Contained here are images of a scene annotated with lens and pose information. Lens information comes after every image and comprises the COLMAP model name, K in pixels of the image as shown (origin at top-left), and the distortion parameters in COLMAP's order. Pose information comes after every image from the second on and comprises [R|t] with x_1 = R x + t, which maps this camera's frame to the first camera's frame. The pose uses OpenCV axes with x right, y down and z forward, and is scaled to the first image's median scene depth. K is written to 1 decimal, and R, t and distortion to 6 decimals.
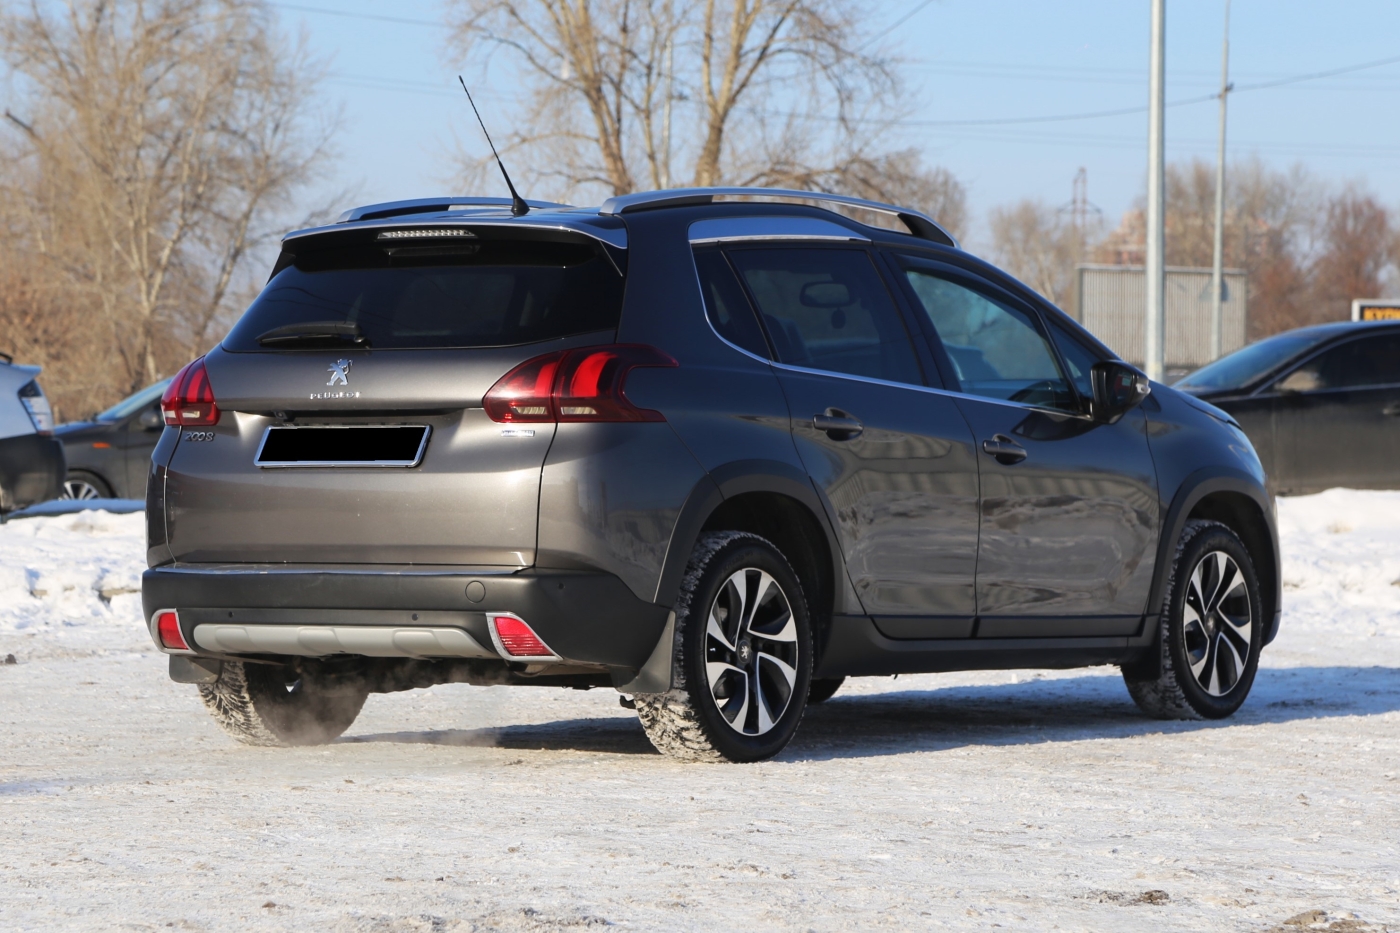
lens RADIAL K [[6140.6, 0, 700.0], [0, 6140.6, 466.5], [0, 0, 1]] dist [0.293534, 1.053129]
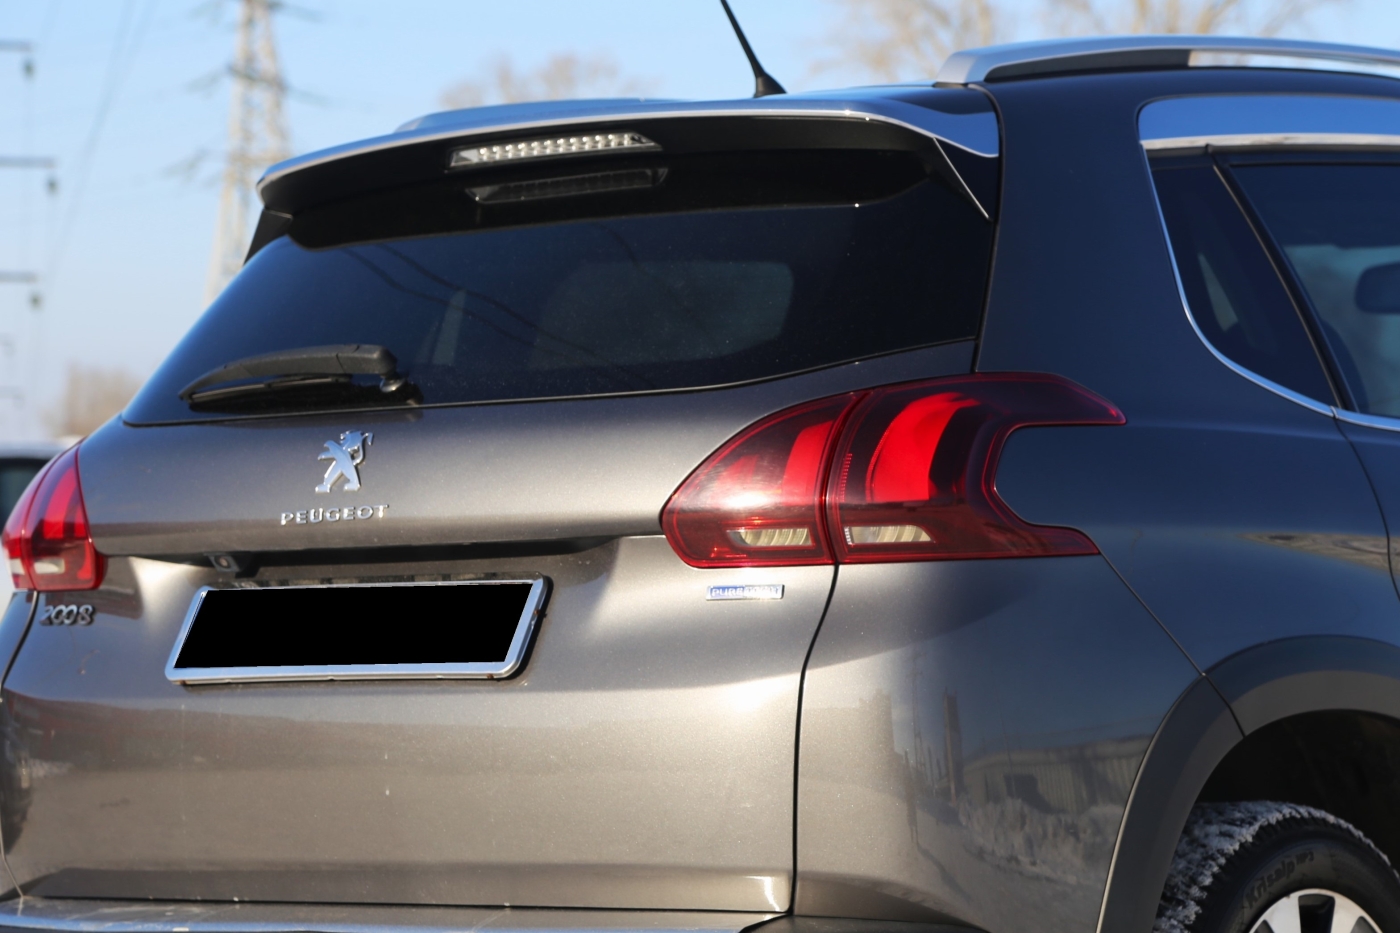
lens RADIAL K [[6140.6, 0, 700.0], [0, 6140.6, 466.5], [0, 0, 1]] dist [0.293534, 1.053129]
pose [[0.996946, -0.029395, -0.072349, -0.002130], [0.028074, 0.999421, -0.019207, -0.005877], [0.072872, 0.017118, 0.997194, 0.564832]]
